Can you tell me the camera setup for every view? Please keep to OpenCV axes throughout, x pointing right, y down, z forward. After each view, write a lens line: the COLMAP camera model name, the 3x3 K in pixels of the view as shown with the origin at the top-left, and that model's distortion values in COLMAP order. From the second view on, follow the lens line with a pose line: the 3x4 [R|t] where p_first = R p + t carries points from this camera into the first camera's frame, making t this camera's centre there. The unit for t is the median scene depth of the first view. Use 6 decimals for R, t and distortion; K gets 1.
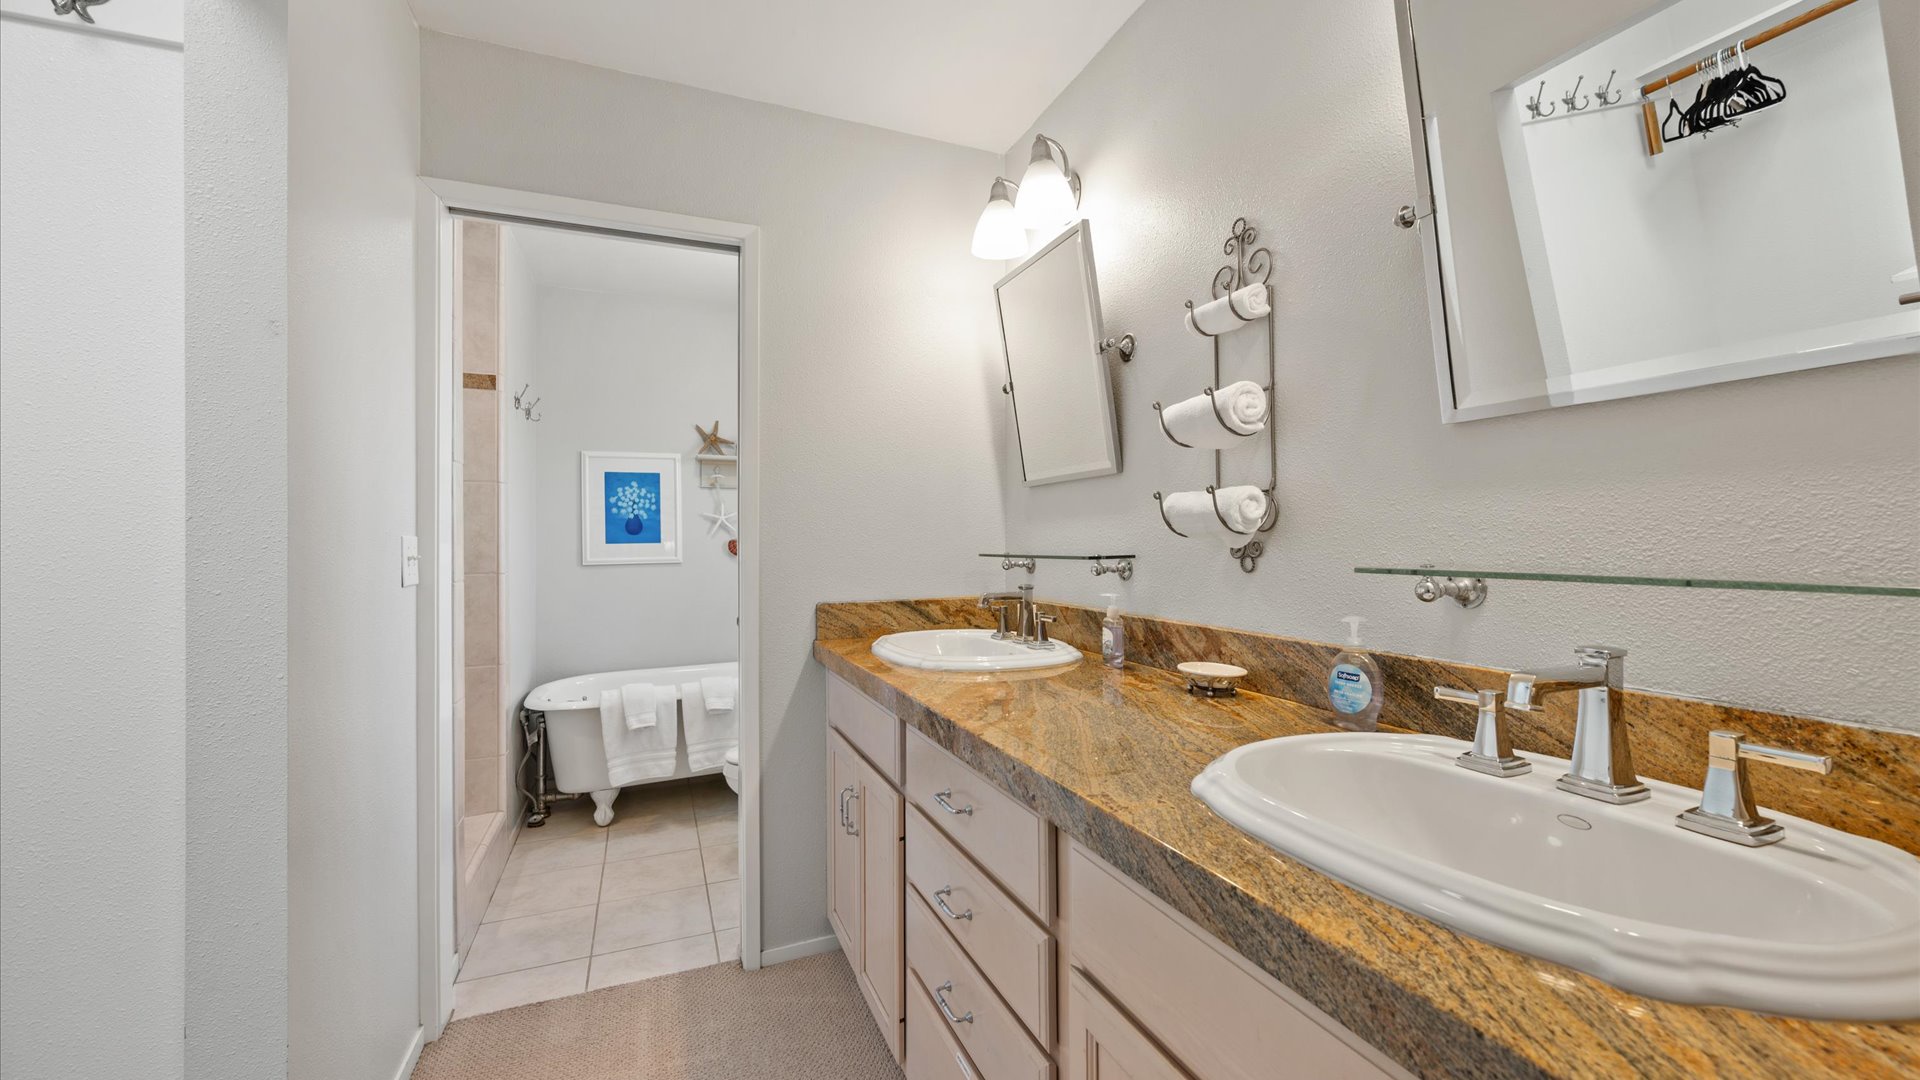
lens RADIAL K [[751.5, 0, 960.0], [0, 751.5, 540.0], [0, 0, 1]] dist [0.001074, -0.000109]
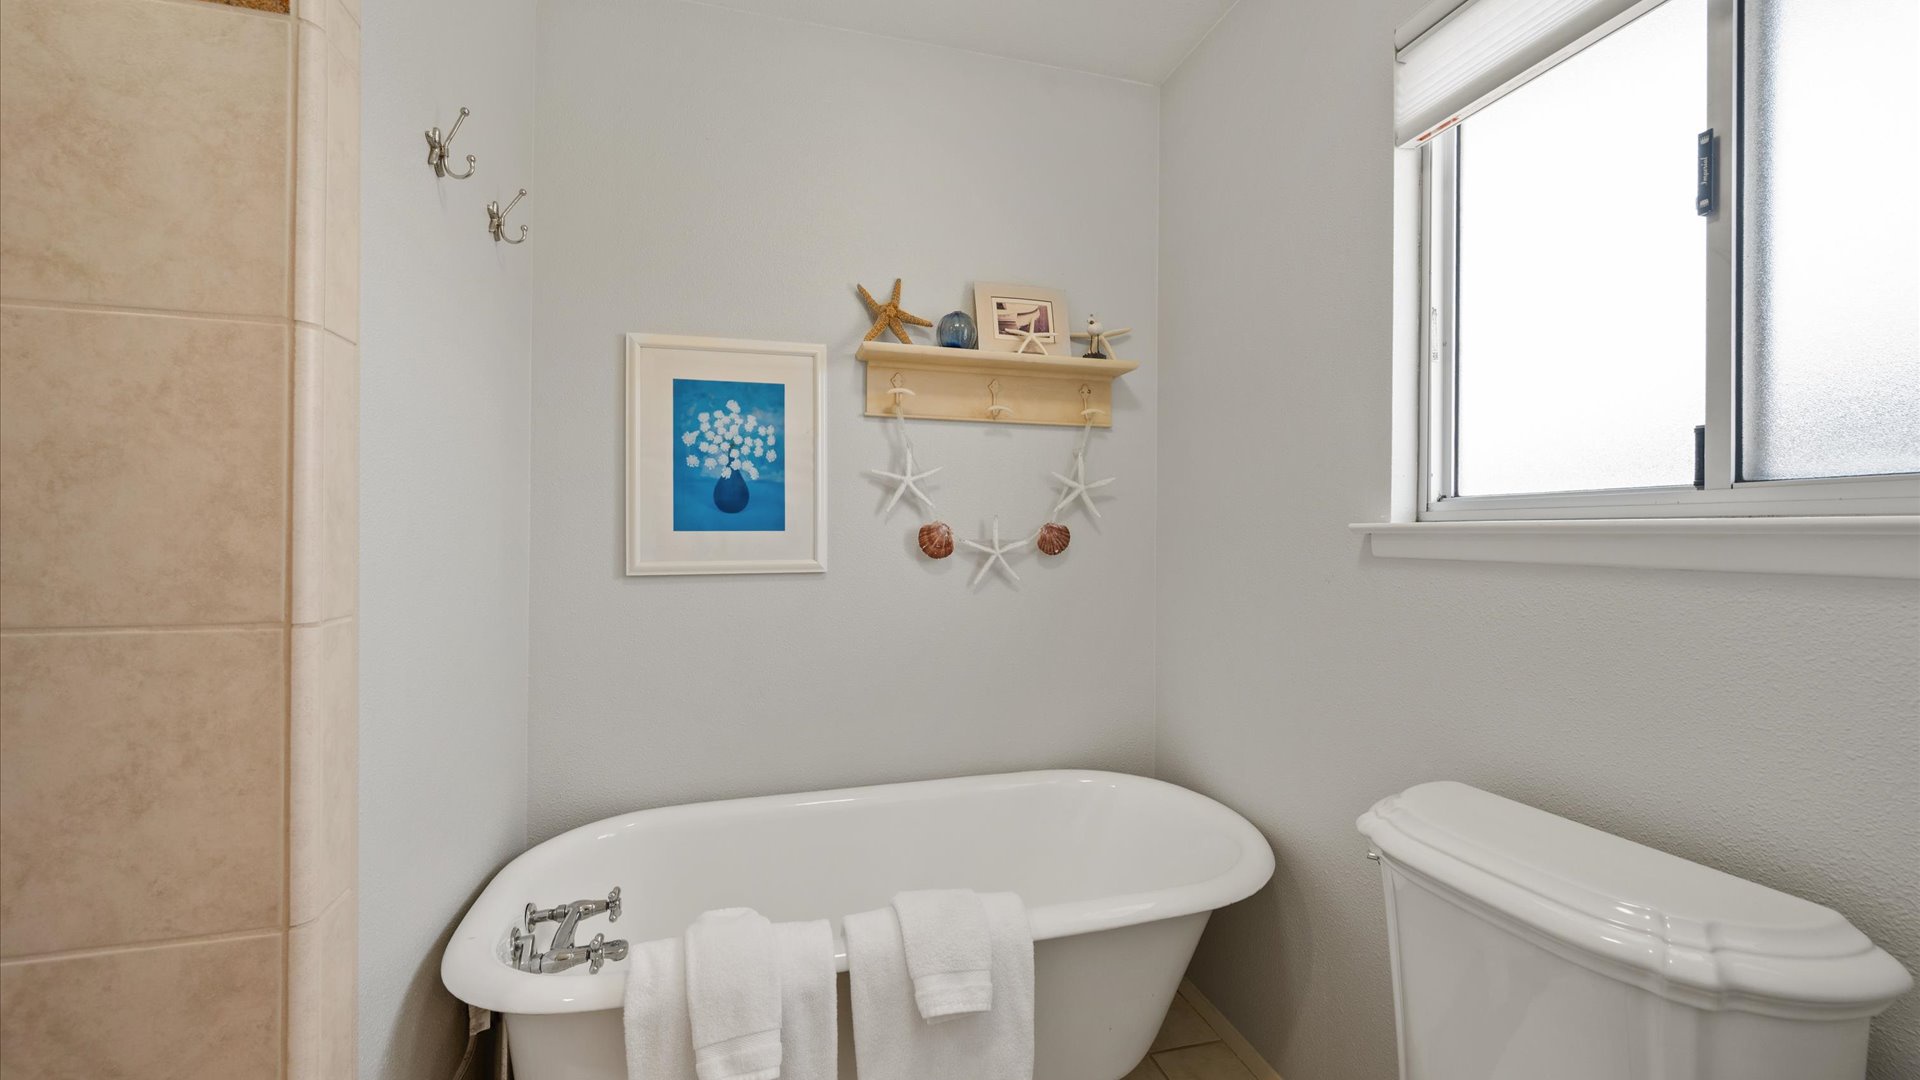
lens RADIAL K [[751.5, 0, 960.0], [0, 751.5, 540.0], [0, 0, 1]] dist [0.001074, -0.000109]
pose [[0.992190, 0.014827, -0.123849, -0.231318], [-0.013408, 0.999835, 0.012280, 0.002478], [0.124011, -0.010524, 0.992225, 0.546662]]
